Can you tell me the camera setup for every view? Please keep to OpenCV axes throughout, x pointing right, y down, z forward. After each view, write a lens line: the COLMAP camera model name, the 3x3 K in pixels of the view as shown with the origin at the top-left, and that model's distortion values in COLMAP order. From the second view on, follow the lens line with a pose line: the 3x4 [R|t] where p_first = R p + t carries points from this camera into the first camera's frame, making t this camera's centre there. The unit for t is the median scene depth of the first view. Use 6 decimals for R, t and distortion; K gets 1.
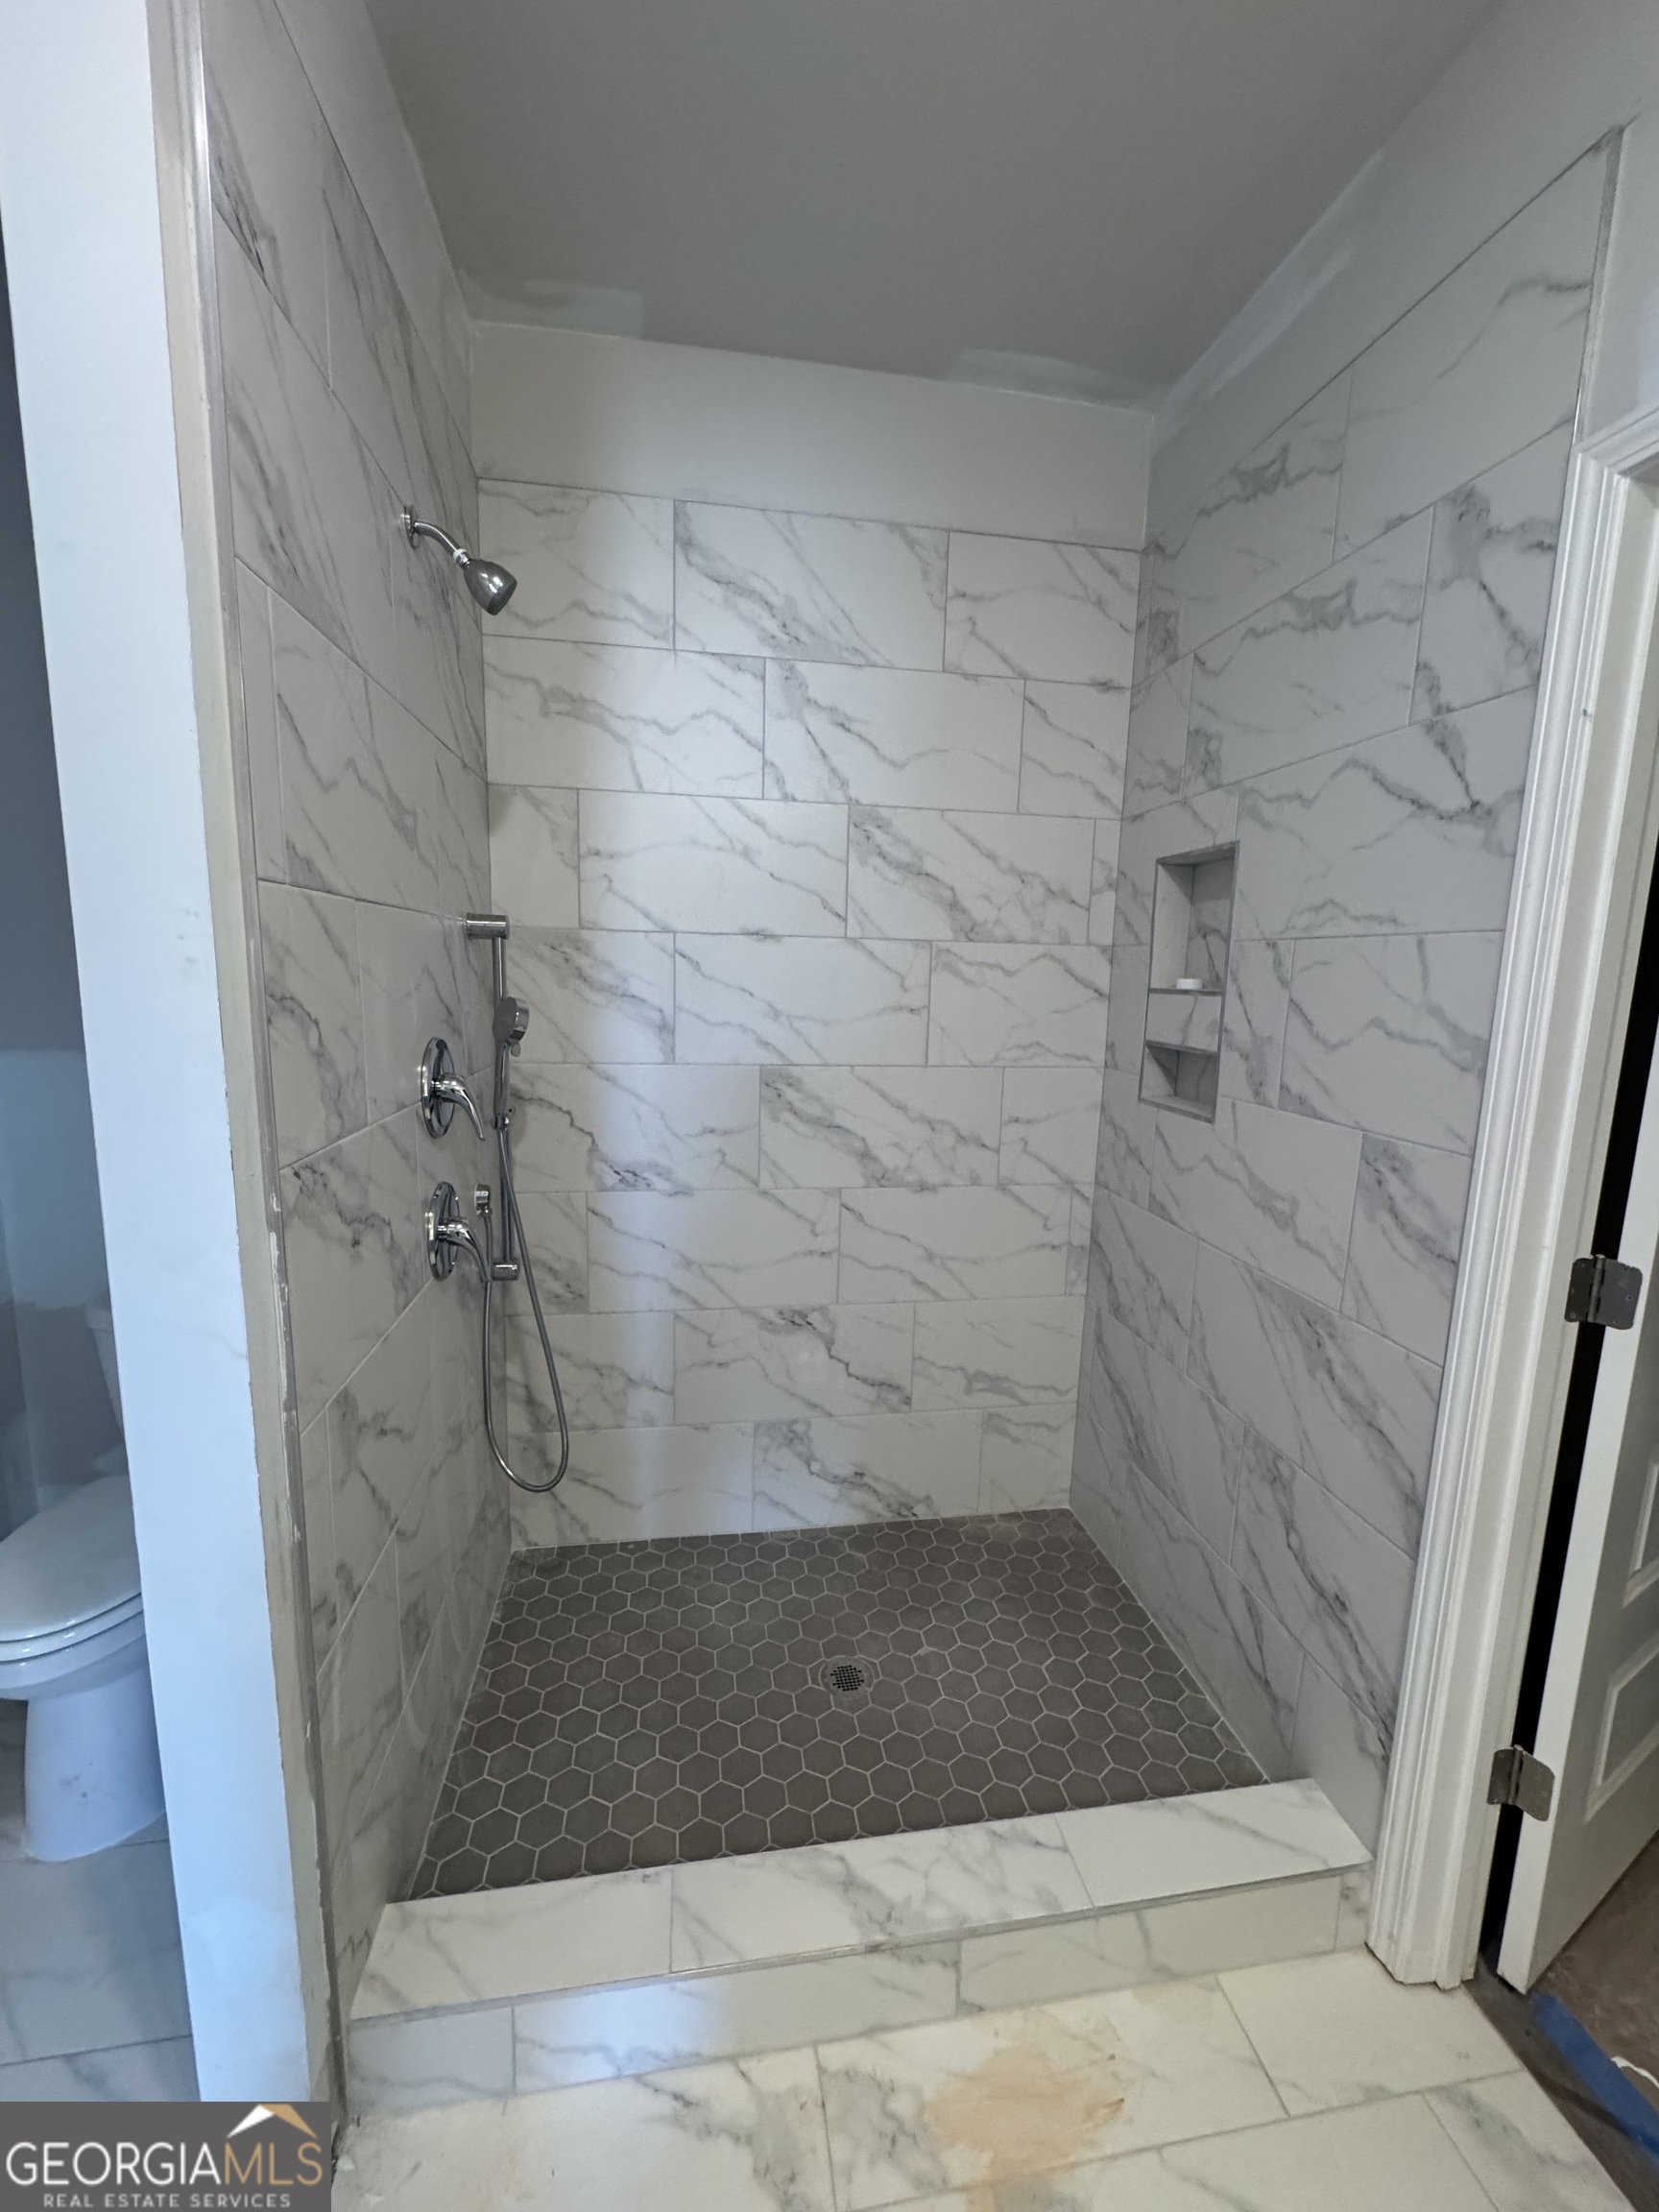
lens RADIAL K [[875.5, 0, 830.6], [0, 875.5, 1108.7], [0, 0, 1]] dist [-0.004540, 0.000726]
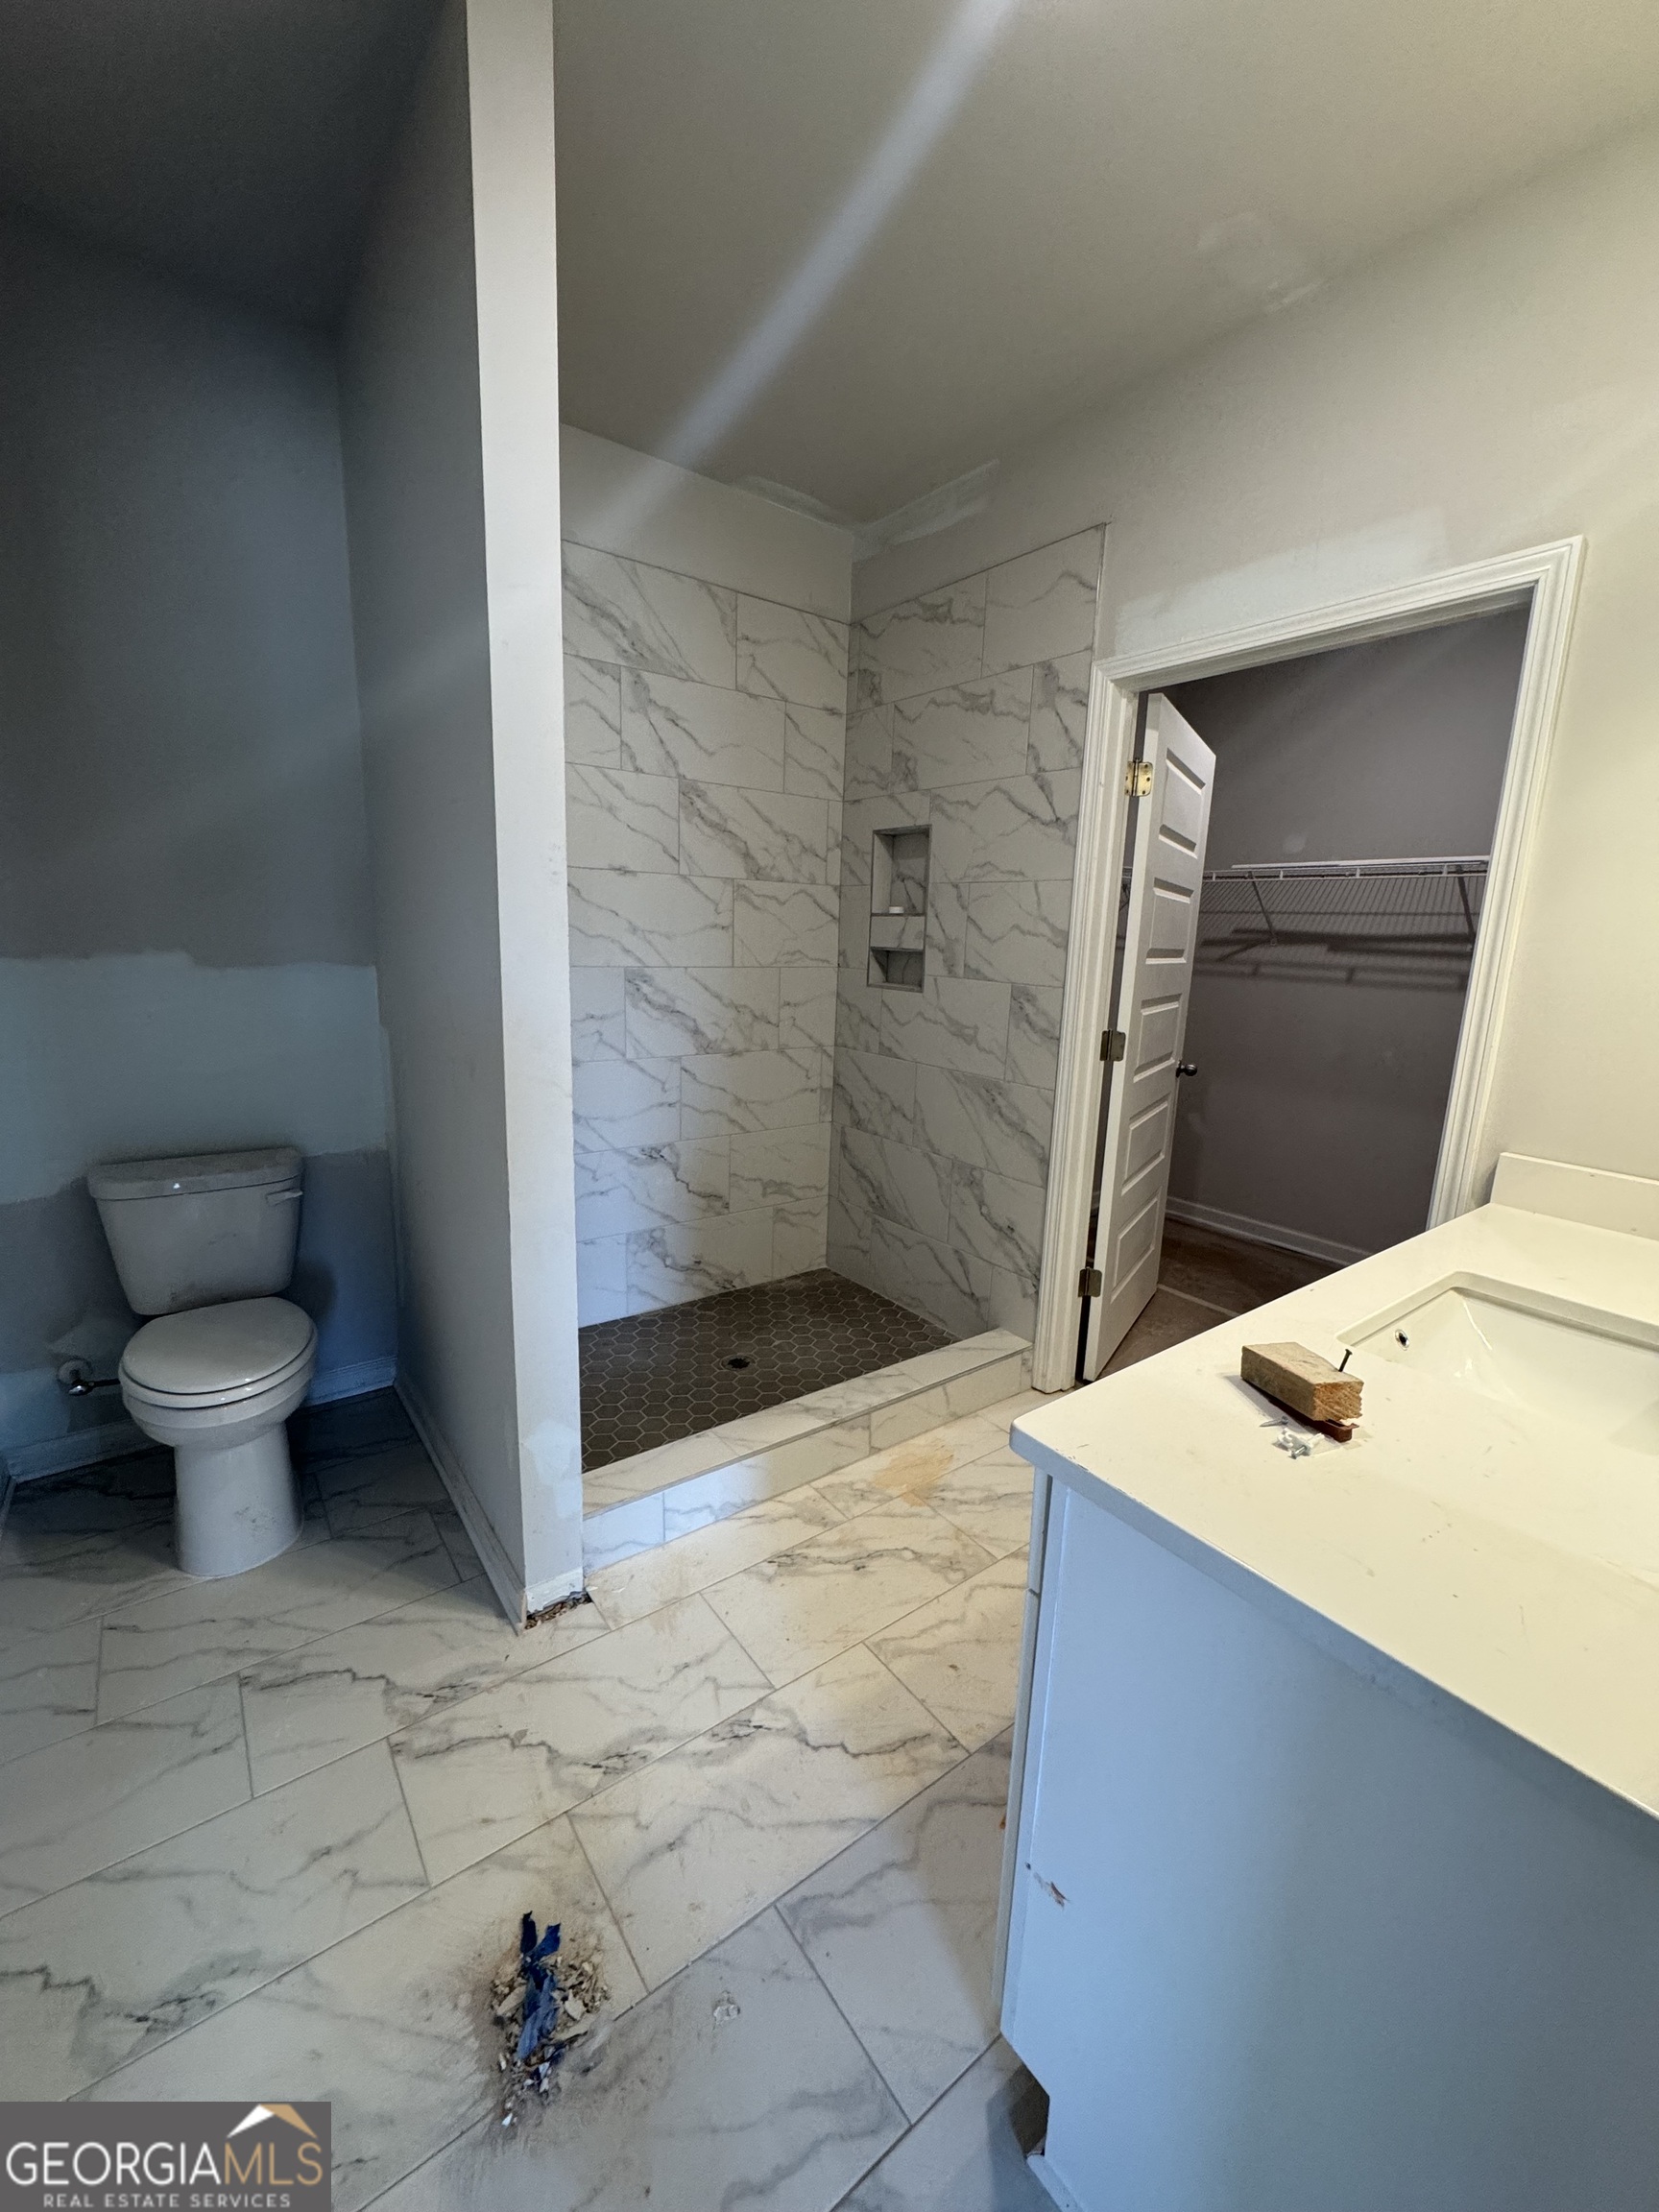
lens RADIAL K [[875.5, 0, 820.3], [0, 875.5, 1109.9], [0, 0, 1]] dist [-0.004540, 0.000726]
pose [[0.890067, -0.088405, 0.447176, -0.501572], [0.061469, 0.995330, 0.074423, 0.101922], [-0.451667, -0.038754, 0.891345, -0.418622]]
